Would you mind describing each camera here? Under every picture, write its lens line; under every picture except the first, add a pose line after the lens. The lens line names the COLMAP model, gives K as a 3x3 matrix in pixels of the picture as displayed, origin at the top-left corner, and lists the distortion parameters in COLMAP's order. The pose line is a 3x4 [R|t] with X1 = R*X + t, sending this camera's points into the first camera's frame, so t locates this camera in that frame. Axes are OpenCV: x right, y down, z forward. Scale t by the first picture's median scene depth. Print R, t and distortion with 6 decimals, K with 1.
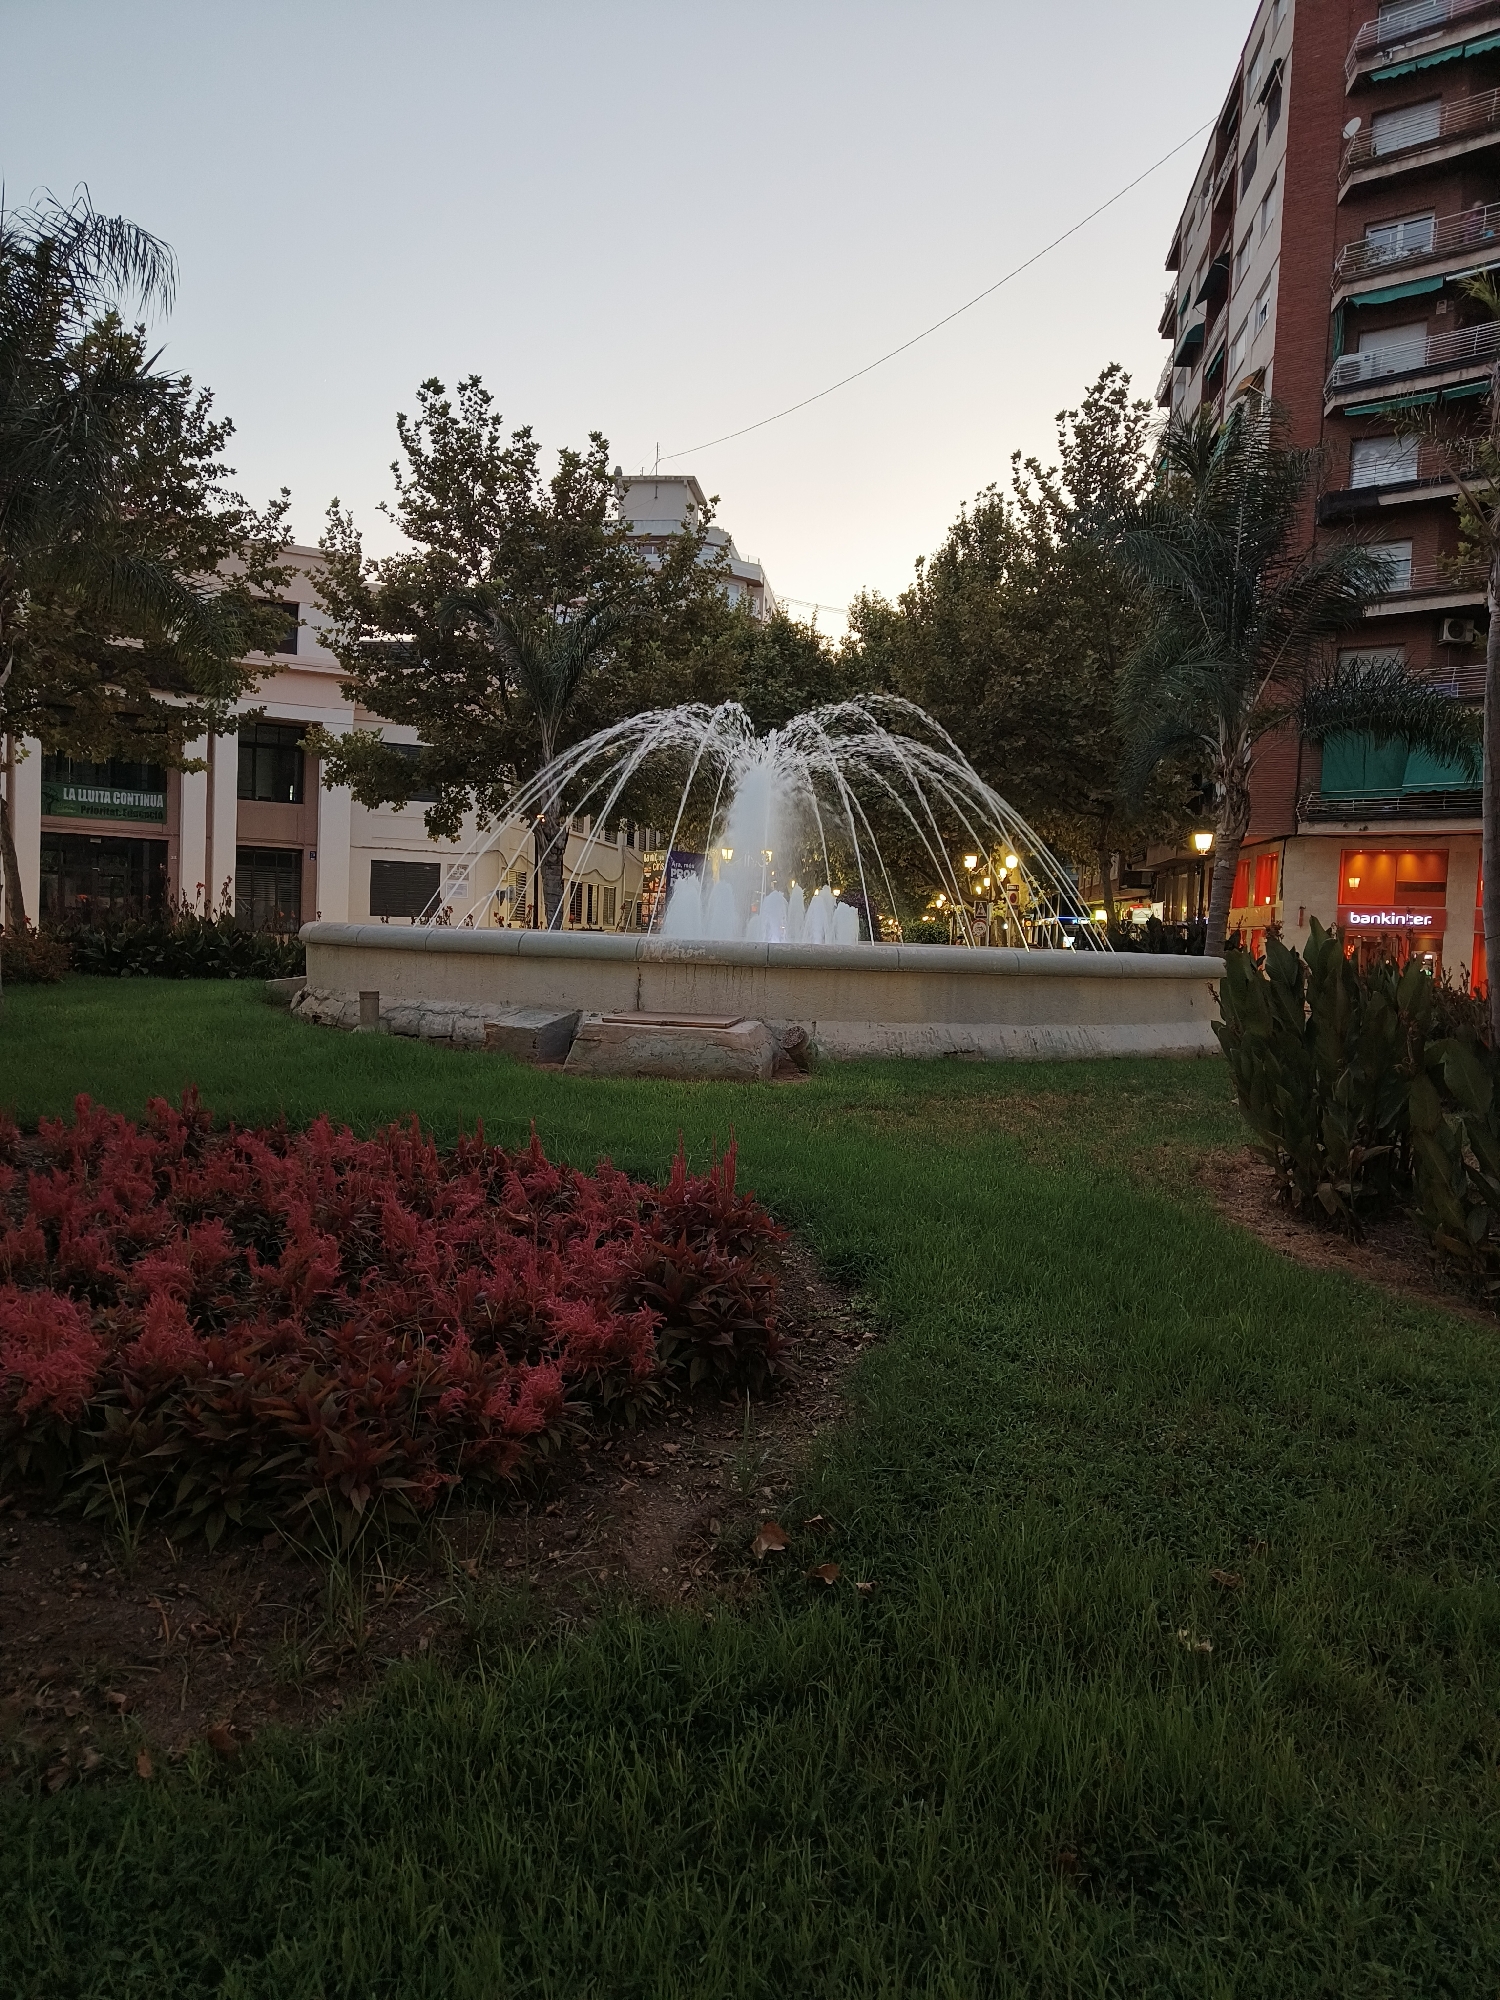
lens RADIAL K [[1409.0, 0, 750.0], [0, 1409.0, 1000.0], [0, 0, 1]] dist [-0.001175, 0.000479]
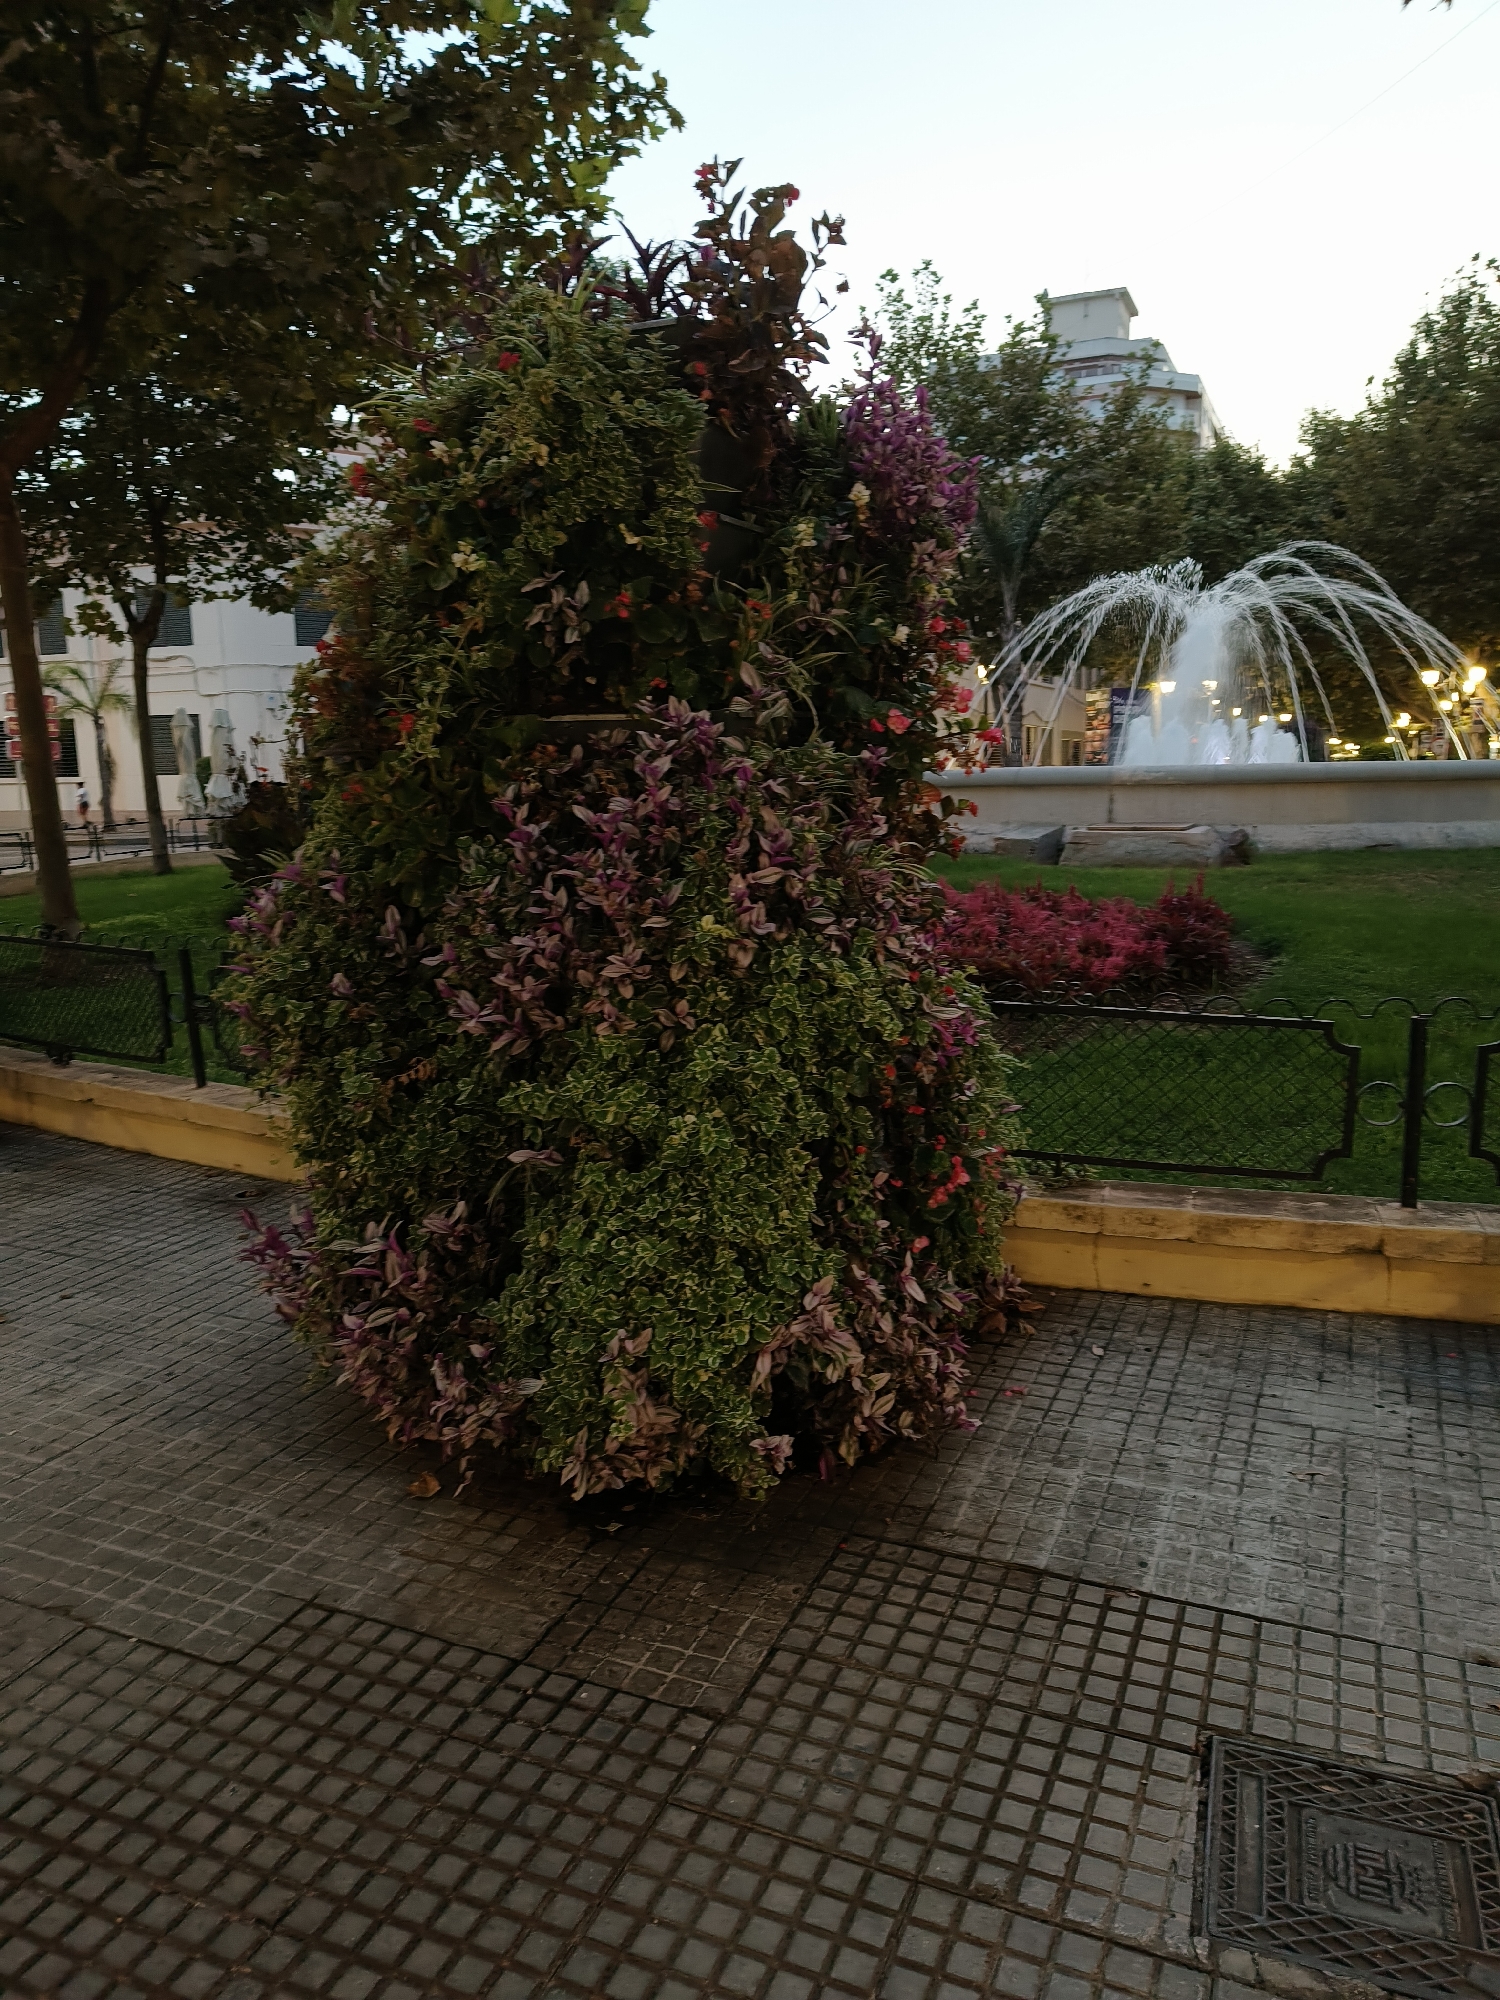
lens RADIAL K [[1409.0, 0, 750.0], [0, 1409.0, 1000.0], [0, 0, 1]] dist [-0.001175, 0.000479]
pose [[0.954485, -0.005171, -0.298216, -0.004091], [0.037267, 0.994082, 0.102043, 0.009545], [0.295923, -0.108512, 0.949028, -0.134611]]
